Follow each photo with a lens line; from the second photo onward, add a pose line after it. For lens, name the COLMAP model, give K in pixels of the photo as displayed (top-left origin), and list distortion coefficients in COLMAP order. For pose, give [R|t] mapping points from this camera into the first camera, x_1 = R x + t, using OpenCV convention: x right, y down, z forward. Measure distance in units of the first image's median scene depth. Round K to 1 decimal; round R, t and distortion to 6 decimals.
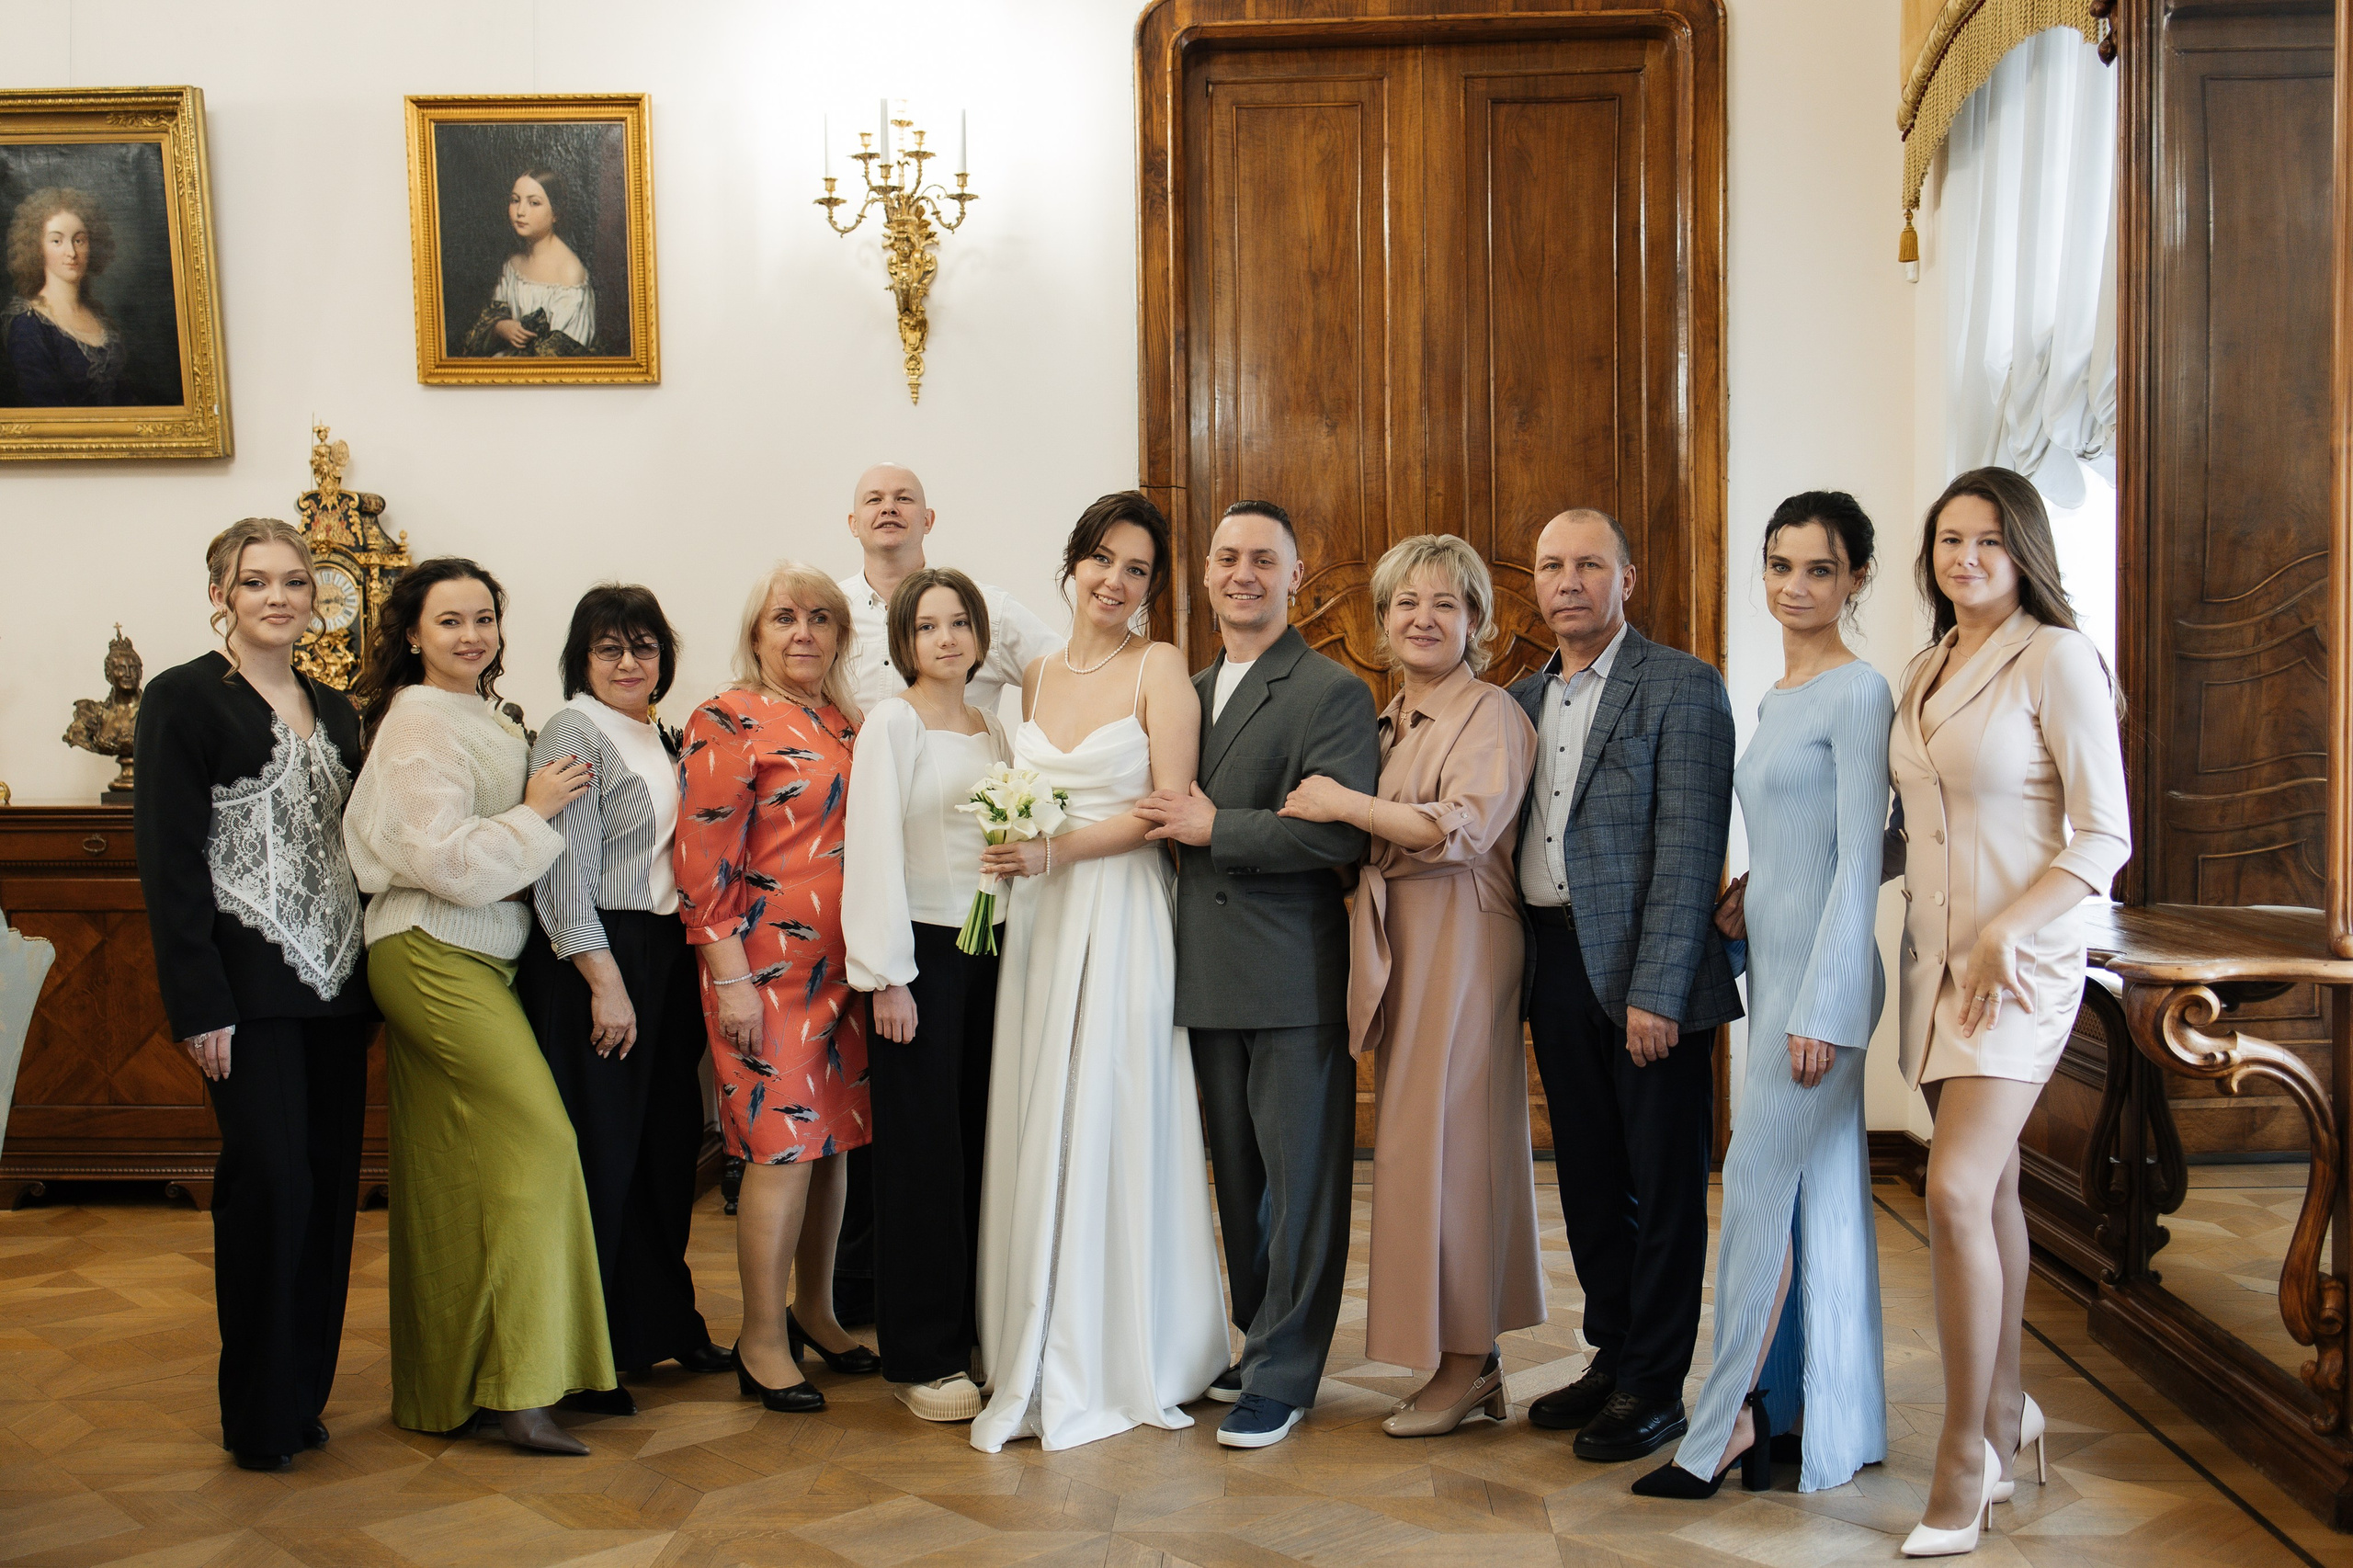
lens RADIAL K [[2426.6, 0, 1155.7], [0, 2426.6, 826.5], [0, 0, 1]] dist [0.013209, 0.000000]
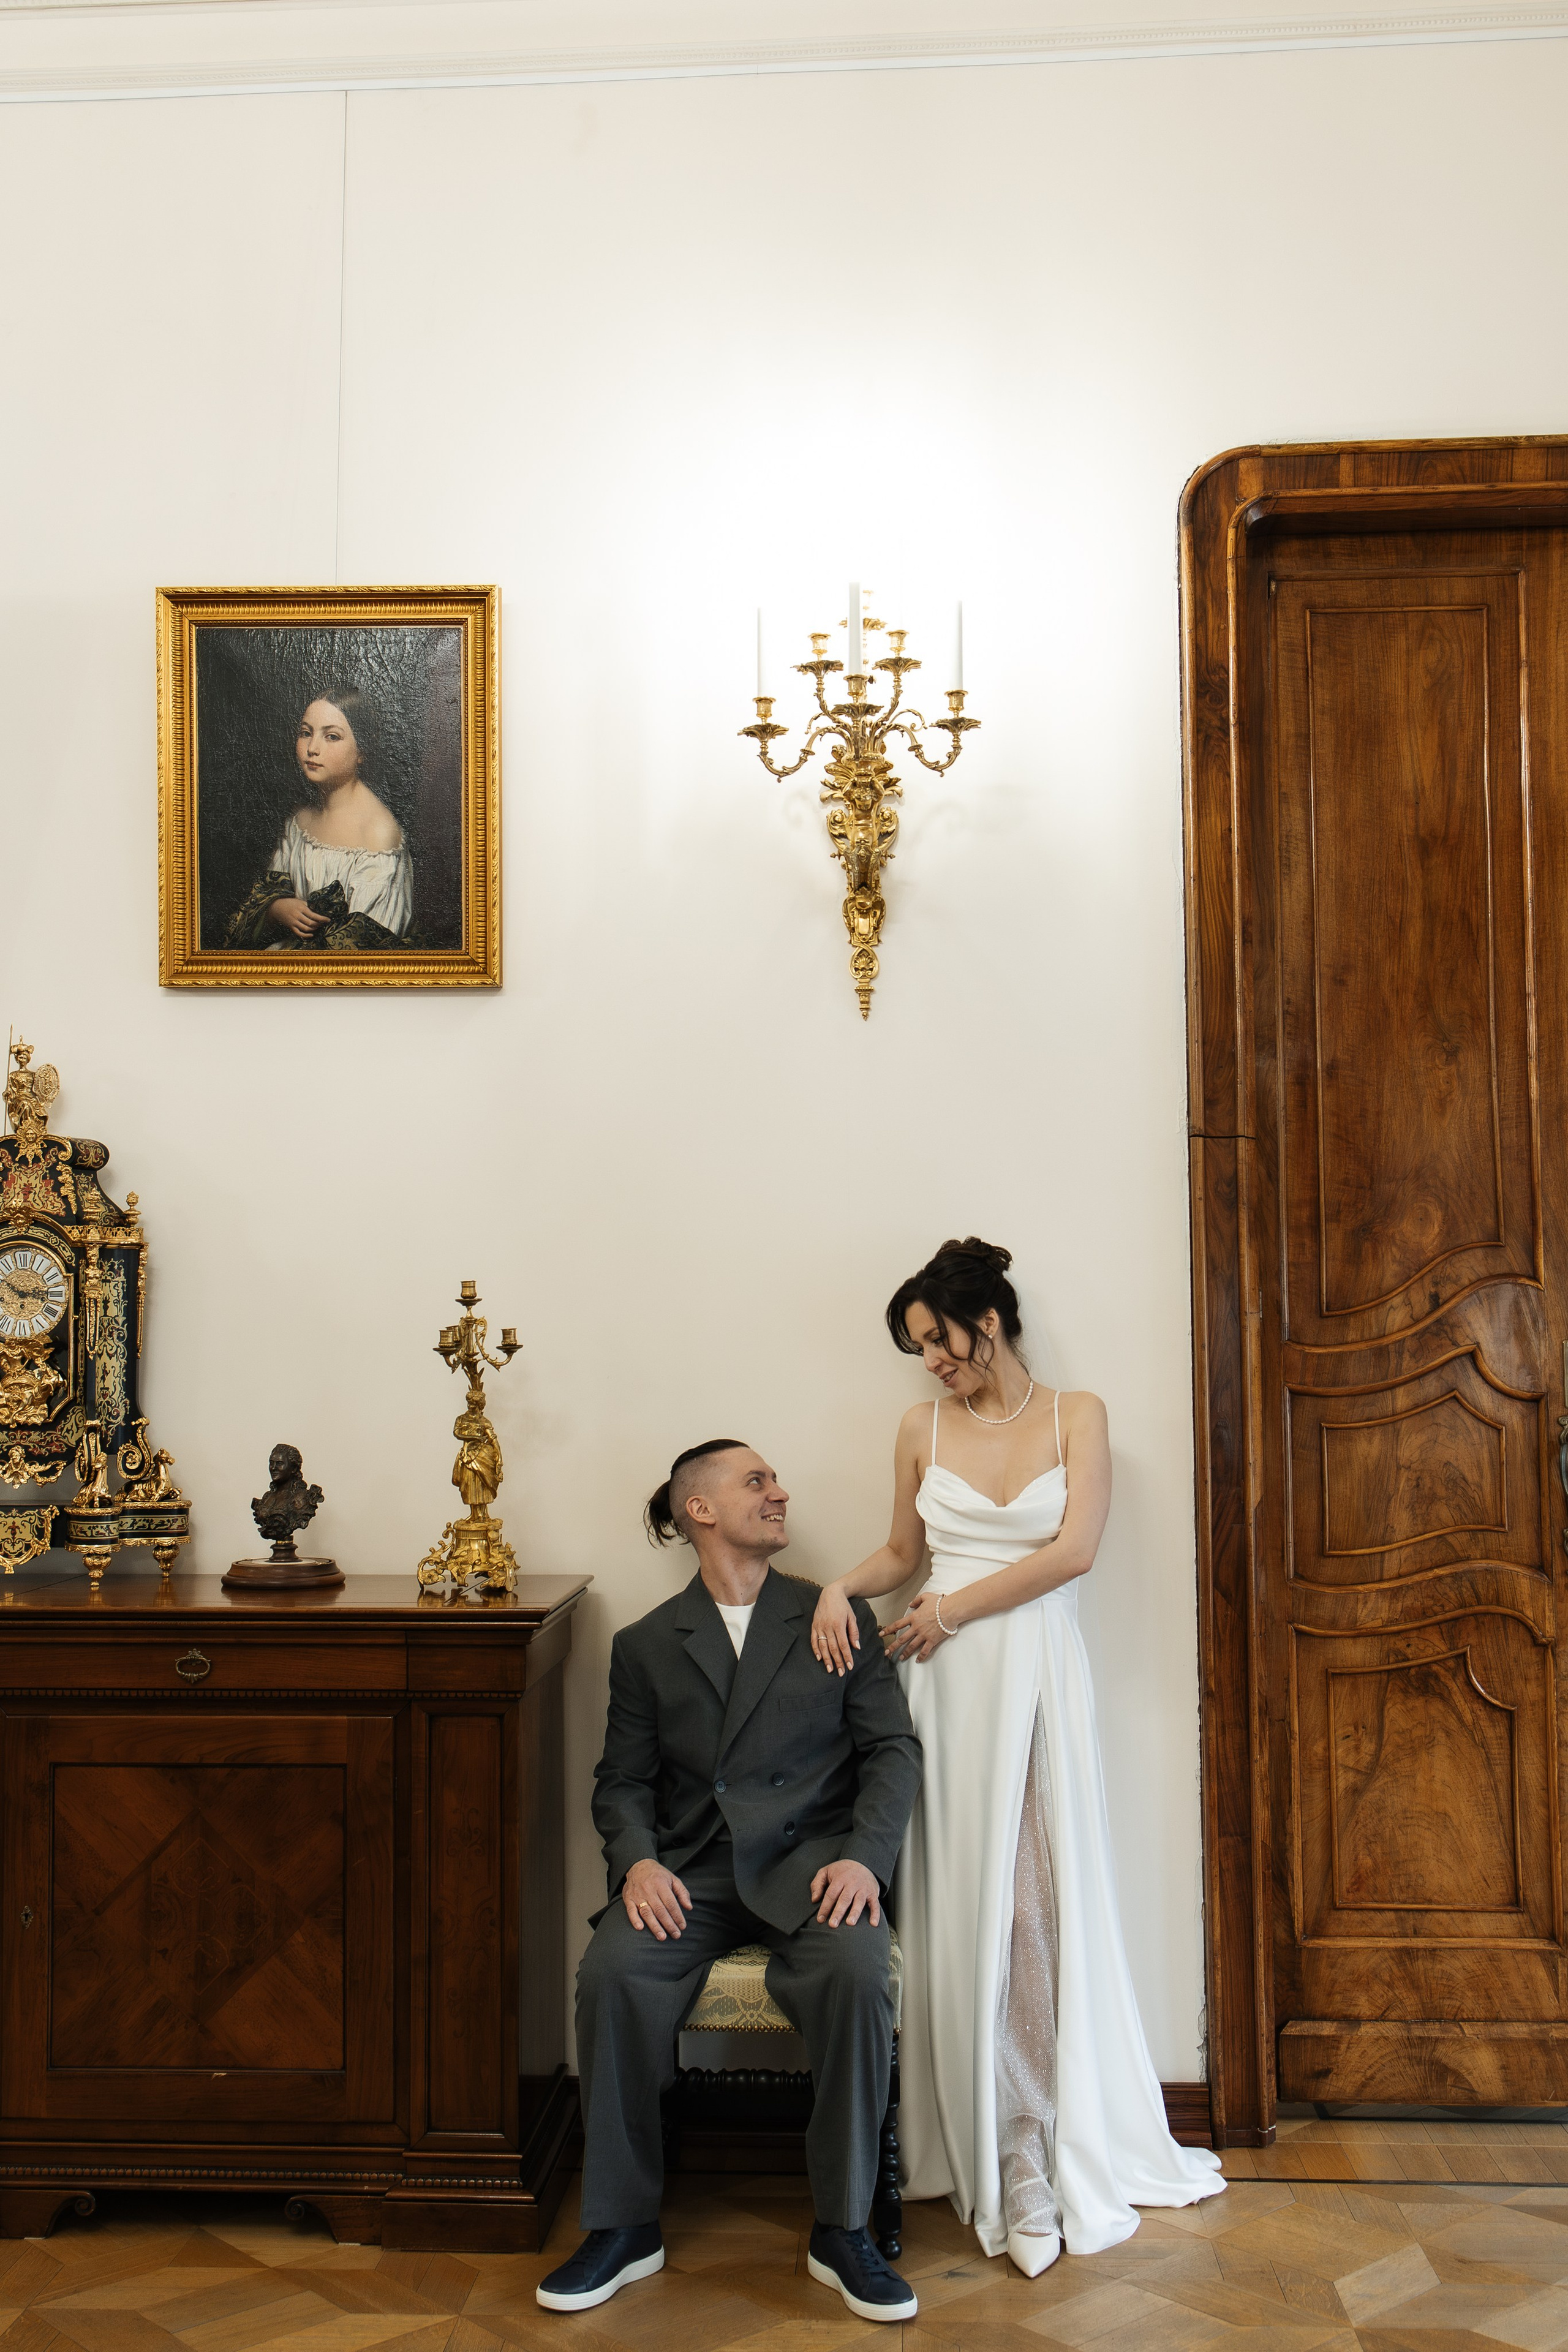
lens RADIAL K [[2425.6, 0, 760.4], [0, 2425.6, 1190.8], [0, 0, 1]] dist [0.013209, 0.000000]
pose [[0.999986, 0.005248, 0.000186, -0.129800], [-0.005200, 0.994469, -0.104906, -0.050356], [-0.000735, 0.104903, 0.994482, 0.307424]]
